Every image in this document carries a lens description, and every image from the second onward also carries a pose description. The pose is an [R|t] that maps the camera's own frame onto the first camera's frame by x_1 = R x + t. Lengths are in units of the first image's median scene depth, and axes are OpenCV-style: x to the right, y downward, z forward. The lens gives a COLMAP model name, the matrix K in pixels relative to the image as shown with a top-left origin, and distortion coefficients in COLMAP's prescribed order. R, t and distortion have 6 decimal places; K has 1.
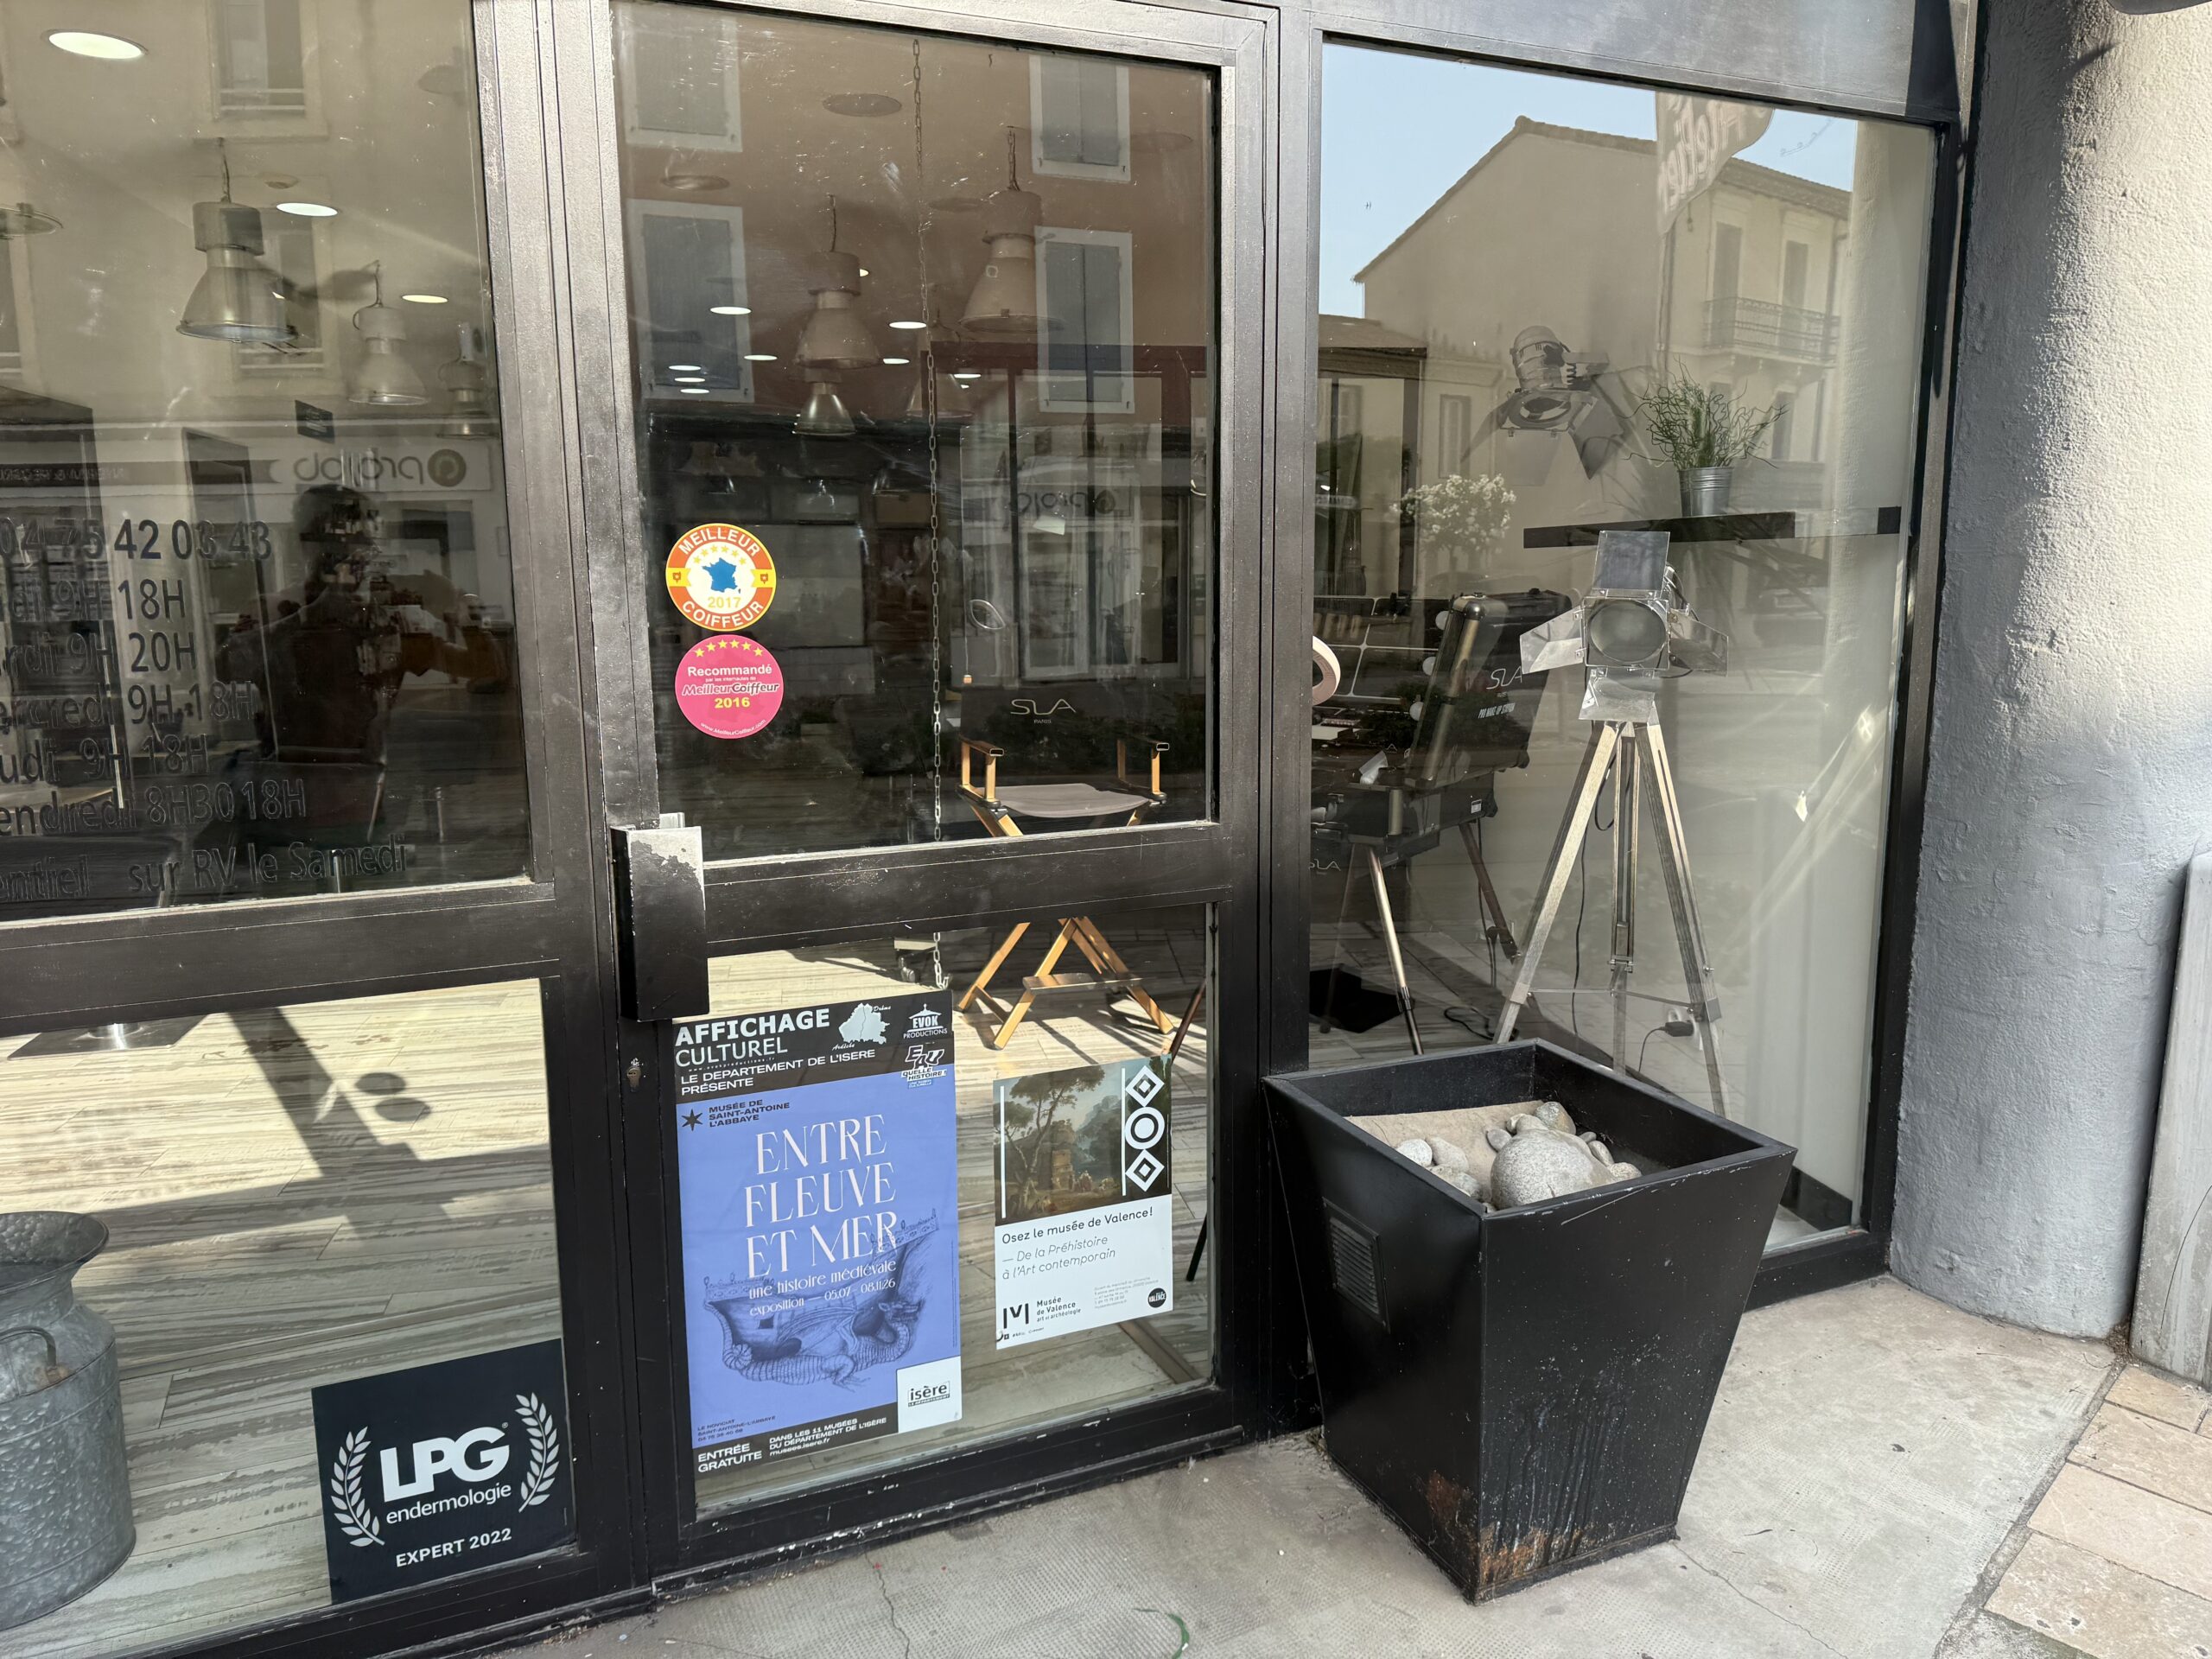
lens RADIAL K [[1546.9, 0, 1101.6], [0, 1546.9, 818.3], [0, 0, 1]] dist [0.067940, -0.094034]
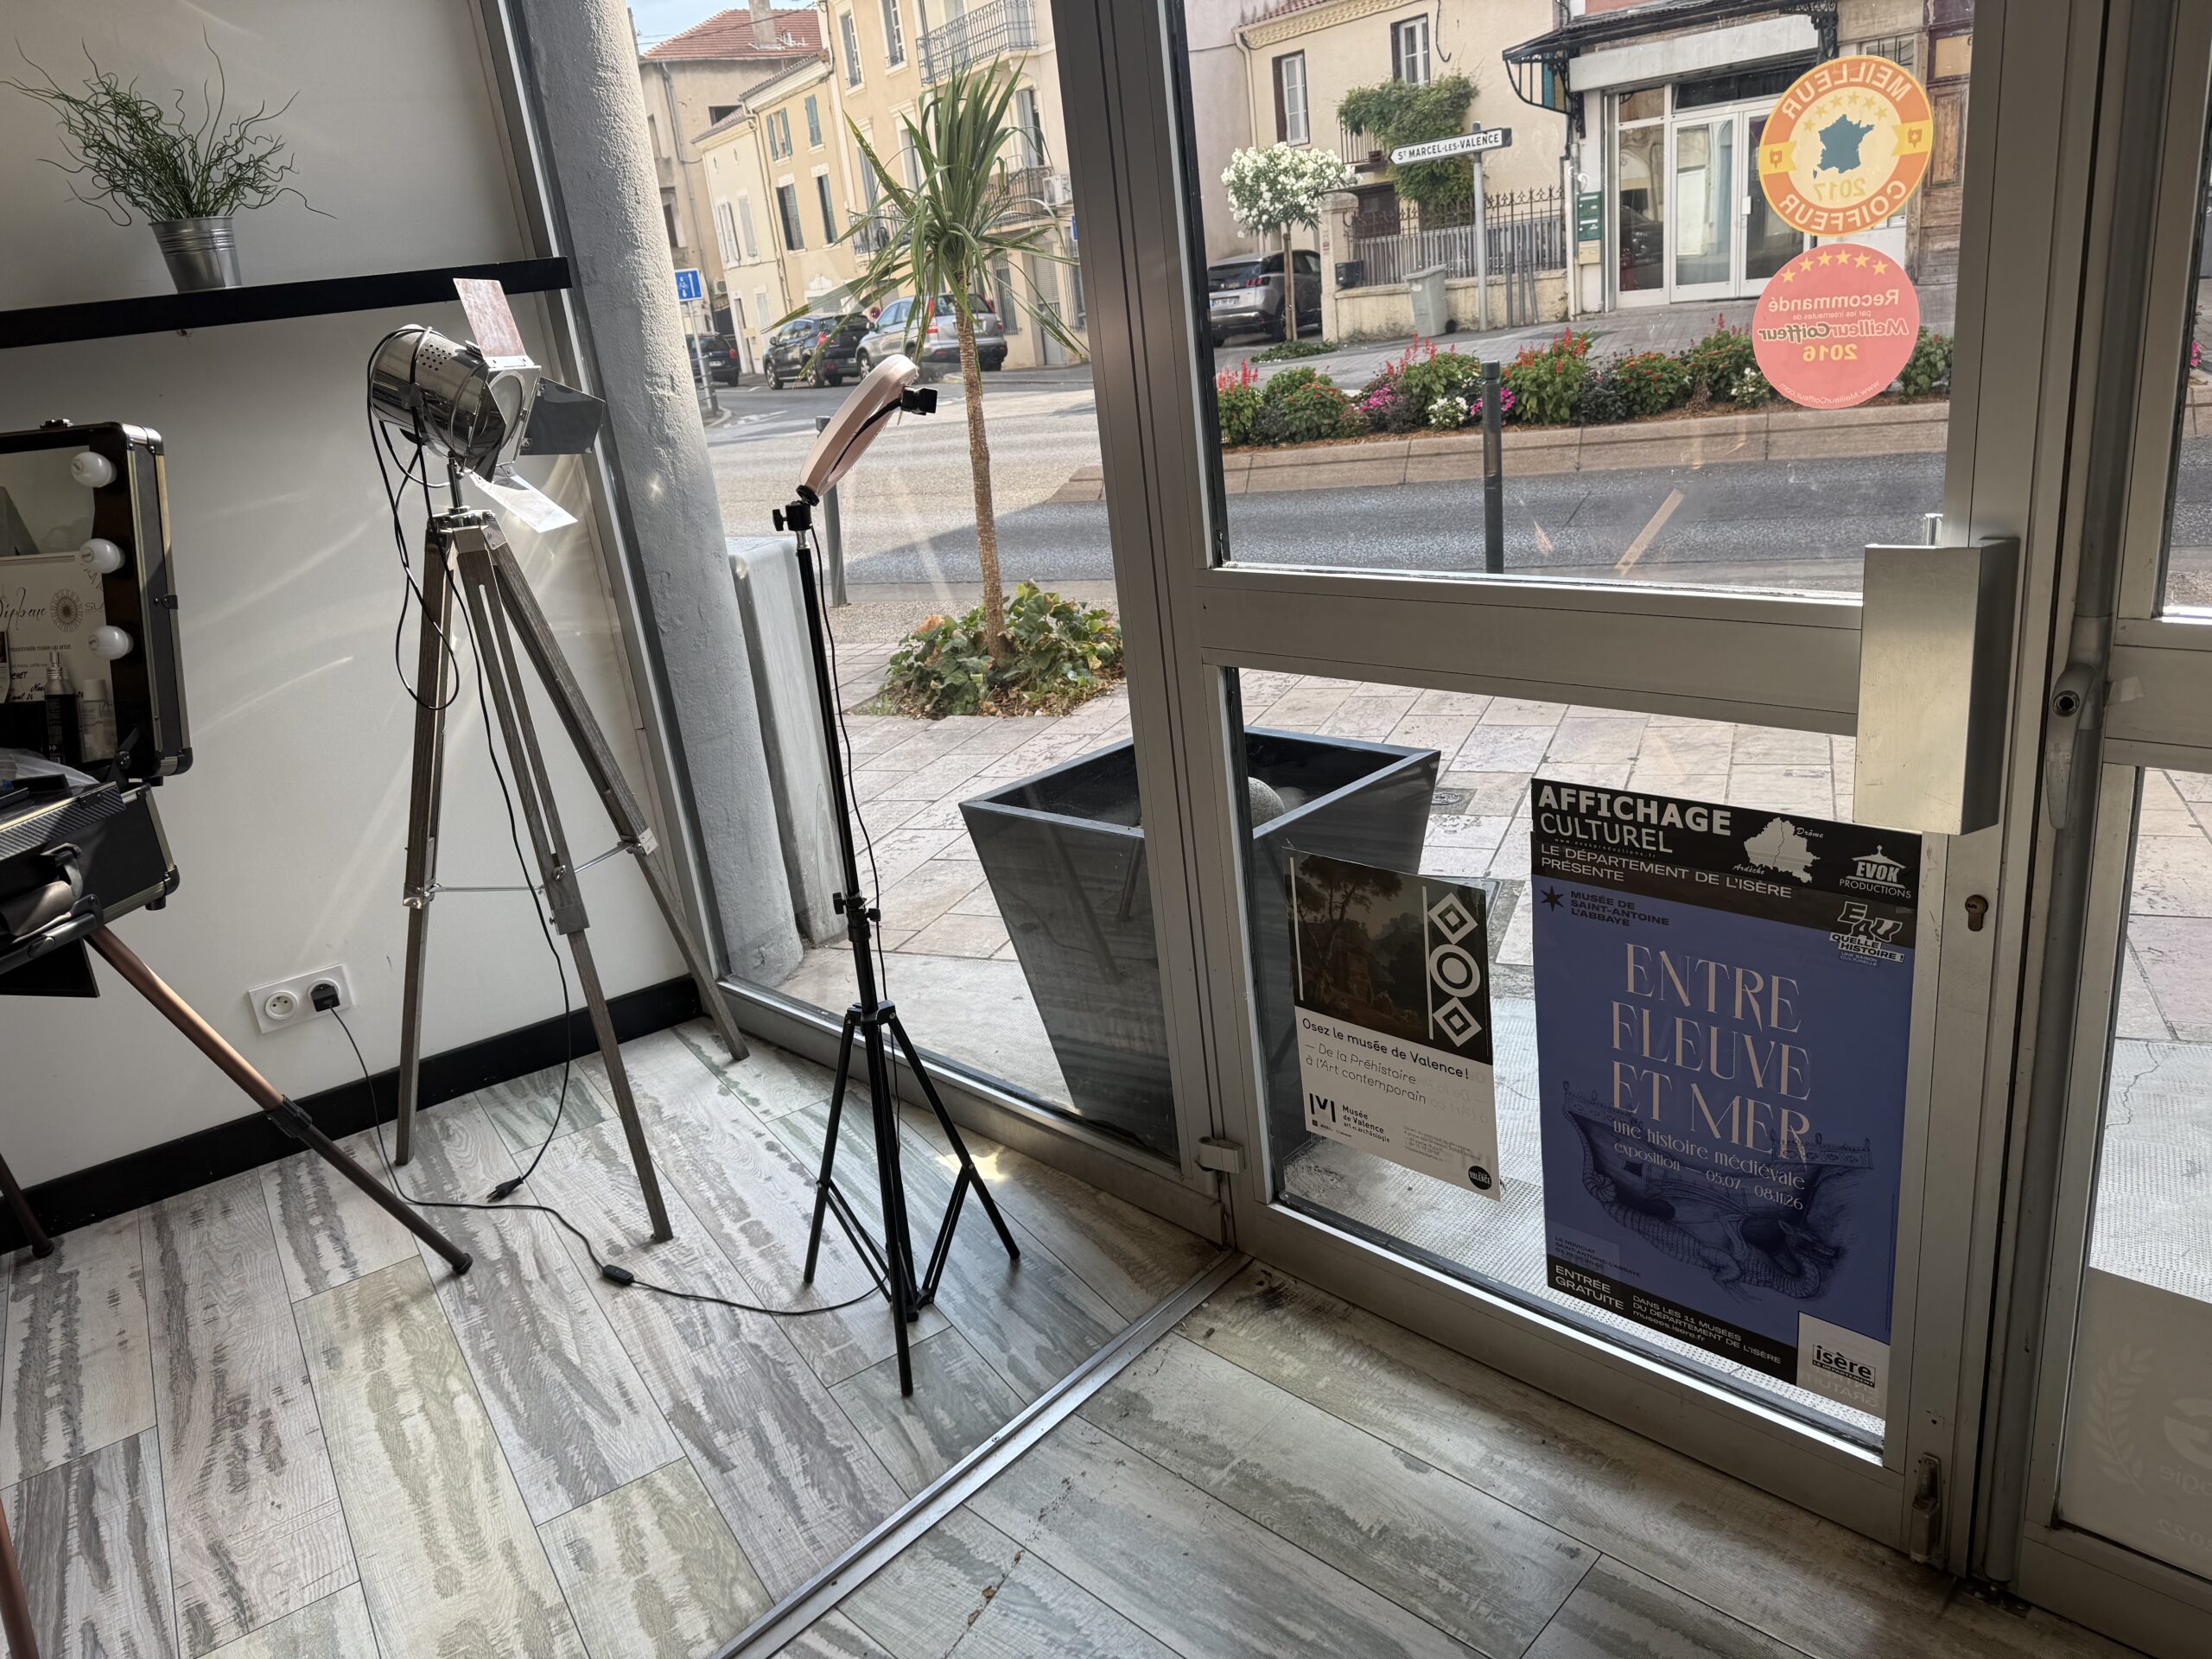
lens RADIAL K [[1546.9, 0, 1101.6], [0, 1546.9, 818.3], [0, 0, 1]] dist [0.067940, -0.094034]
pose [[0.384524, 0.275028, -0.881193, 0.334786], [-0.028988, 0.957713, 0.286261, -0.067988], [0.922660, -0.084530, 0.376236, 0.467673]]
